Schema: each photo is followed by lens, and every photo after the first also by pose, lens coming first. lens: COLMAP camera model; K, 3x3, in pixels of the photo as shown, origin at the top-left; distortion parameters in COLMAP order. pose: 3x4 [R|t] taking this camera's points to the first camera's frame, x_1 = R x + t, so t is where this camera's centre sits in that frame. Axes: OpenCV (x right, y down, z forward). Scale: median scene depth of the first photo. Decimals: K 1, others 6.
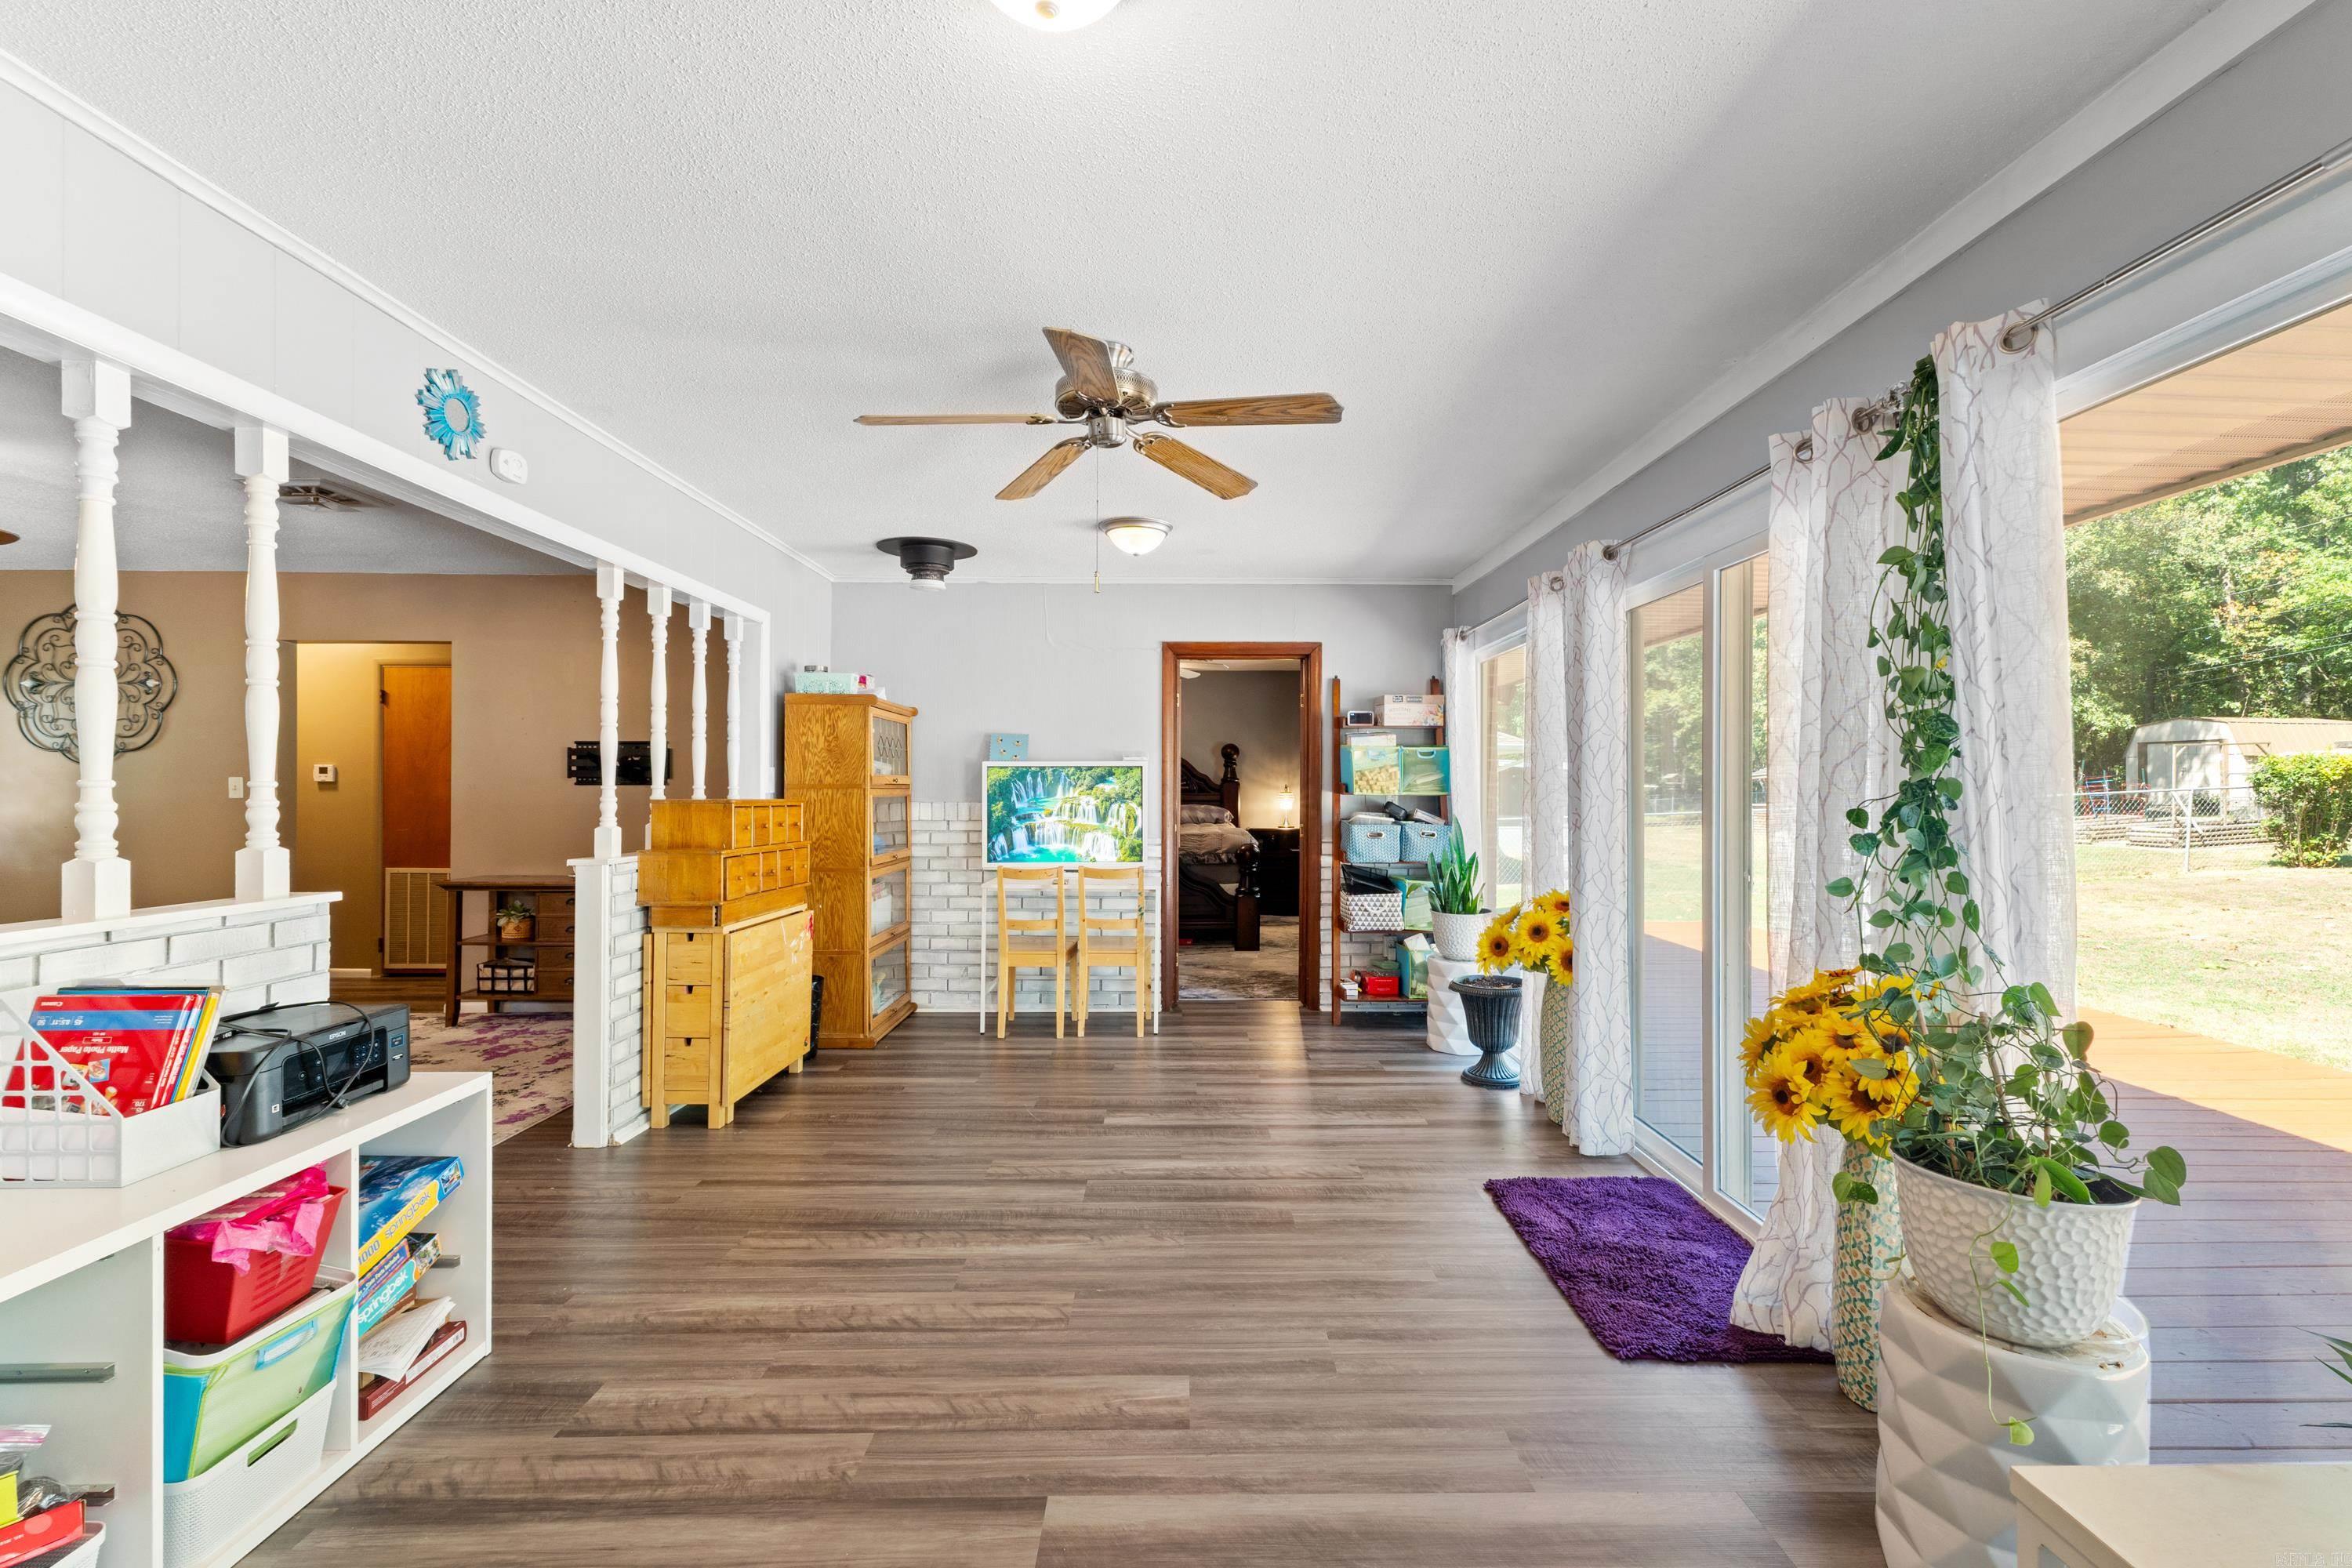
lens RADIAL K [[997.8, 0, 1197.9], [0, 997.8, 786.0], [0, 0, 1]] dist [0.003656, -0.000690]
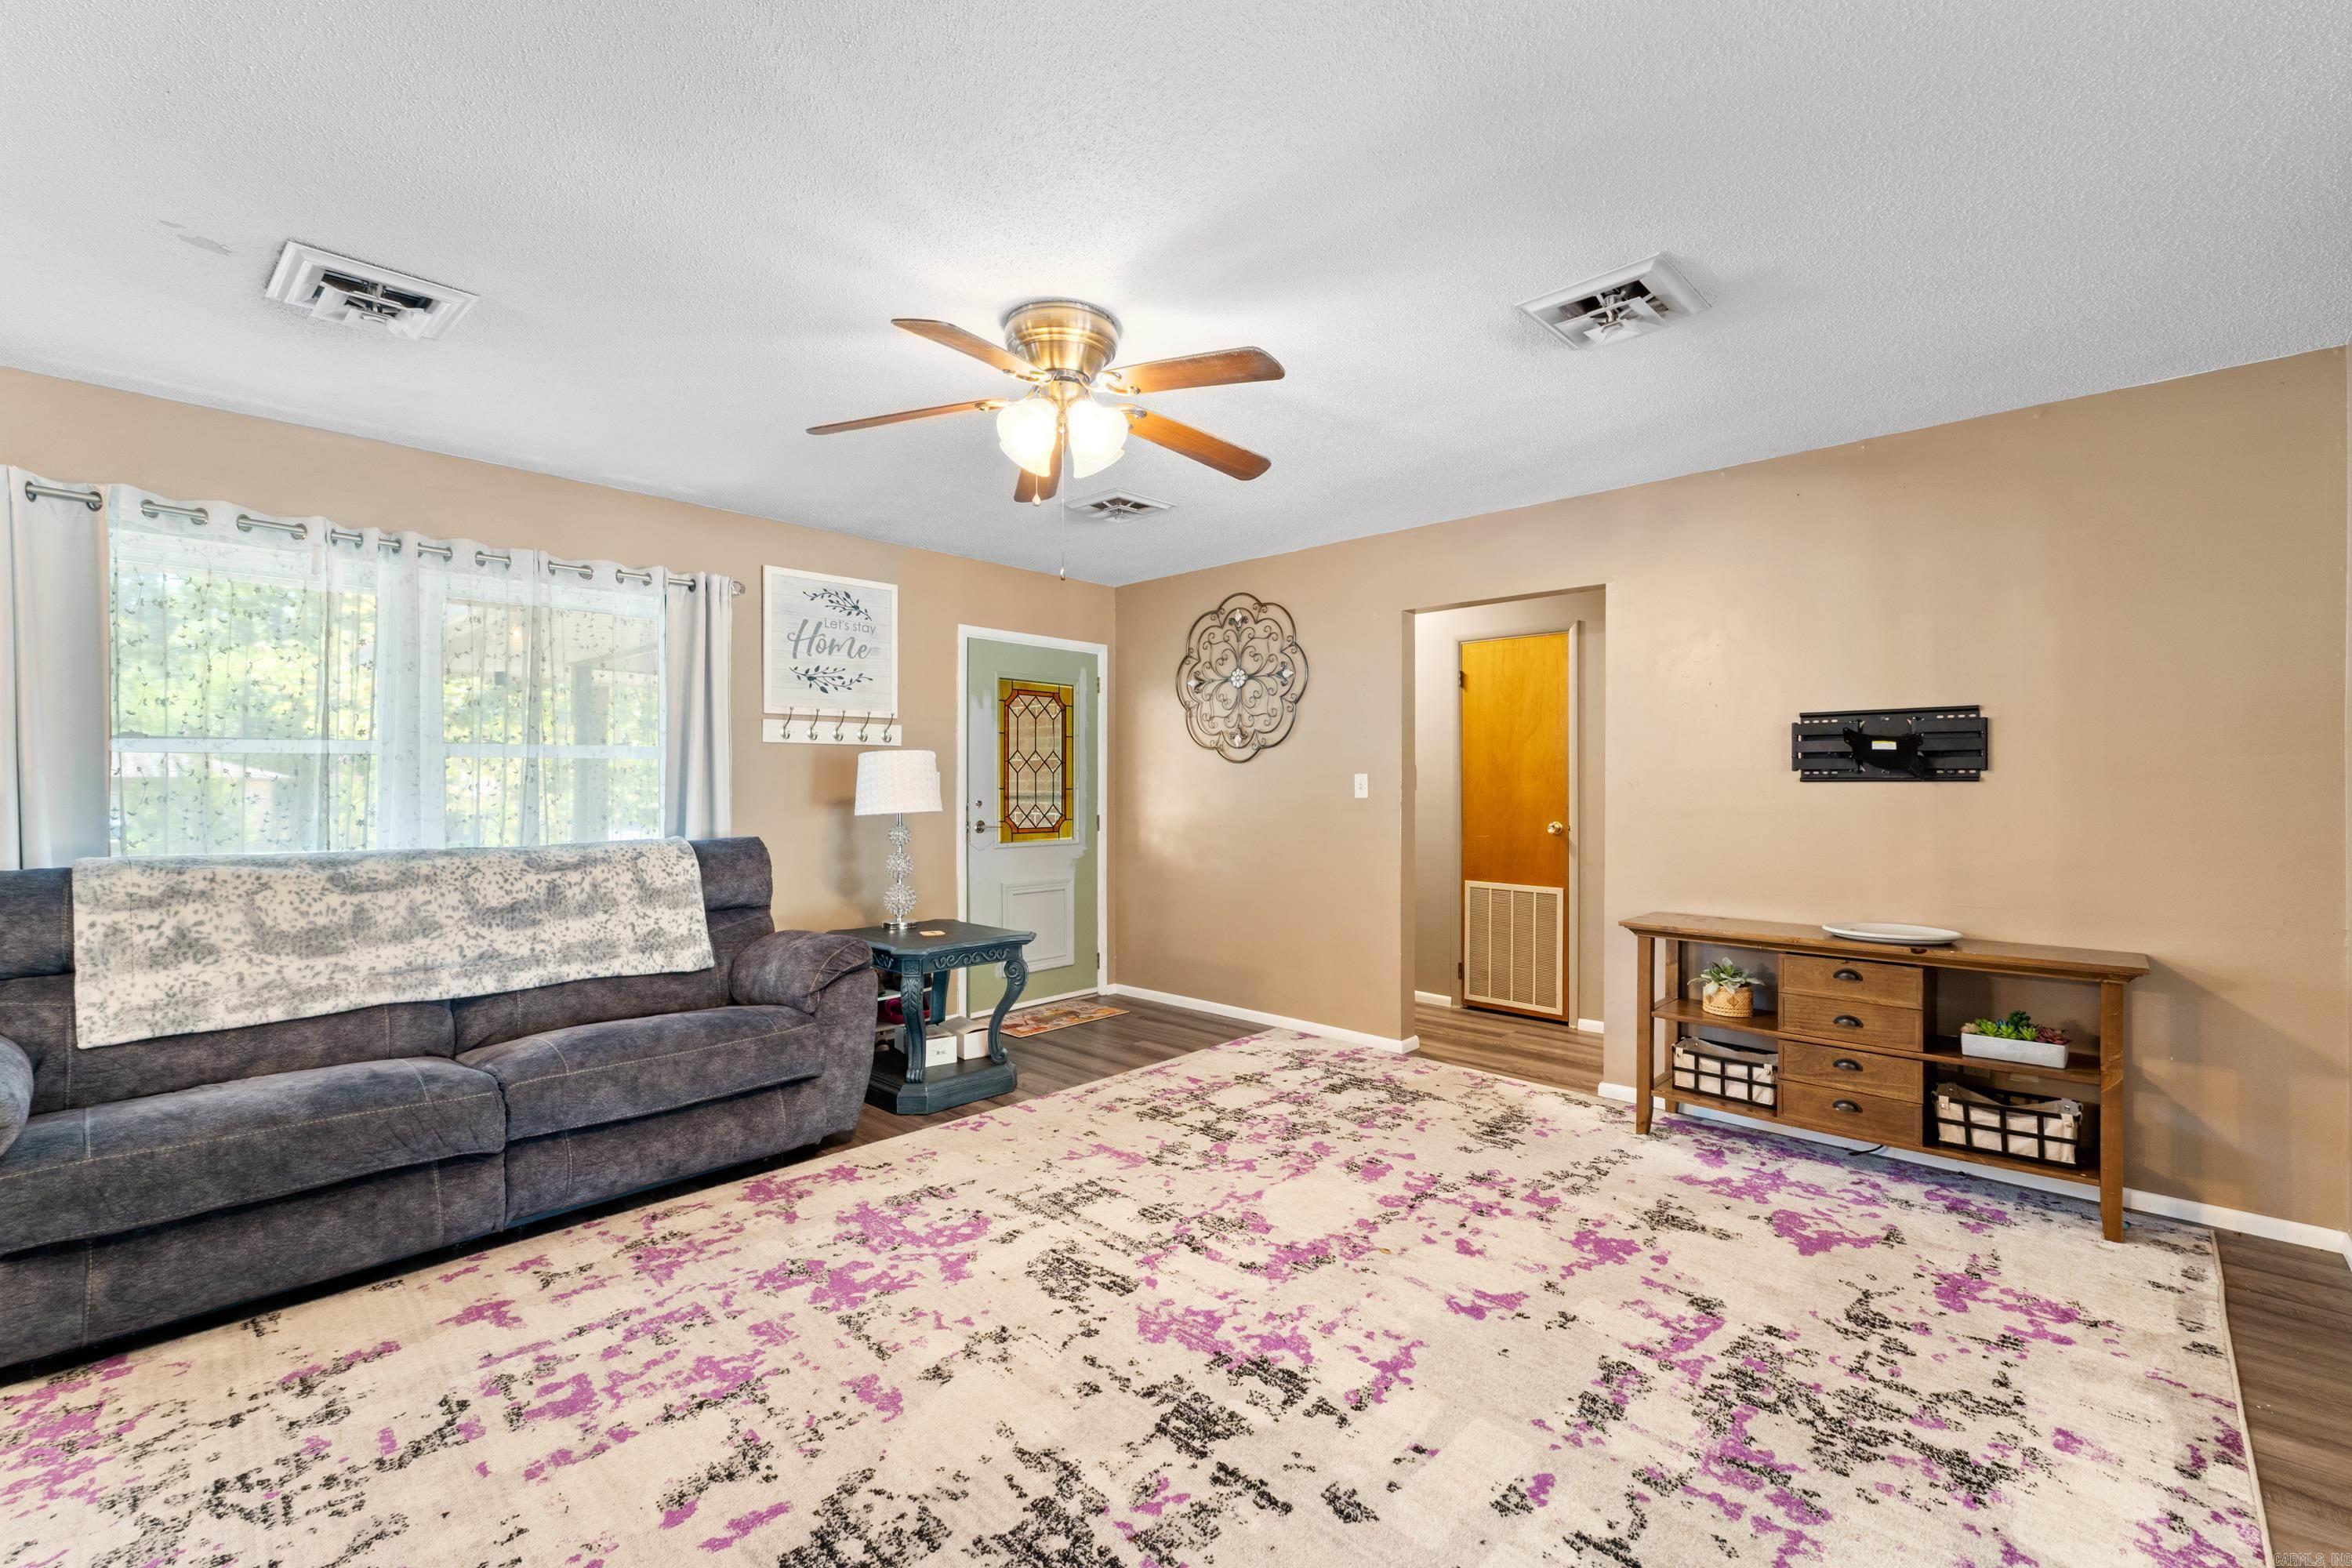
lens RADIAL K [[997.8, 0, 1166.0], [0, 997.8, 788.8], [0, 0, 1]] dist [0.003656, -0.000690]
pose [[0.697759, 0.001694, -0.716330, -0.460541], [0.000978, 0.999994, 0.003317, 0.001163], [0.716332, -0.003016, 0.697753, 0.273798]]
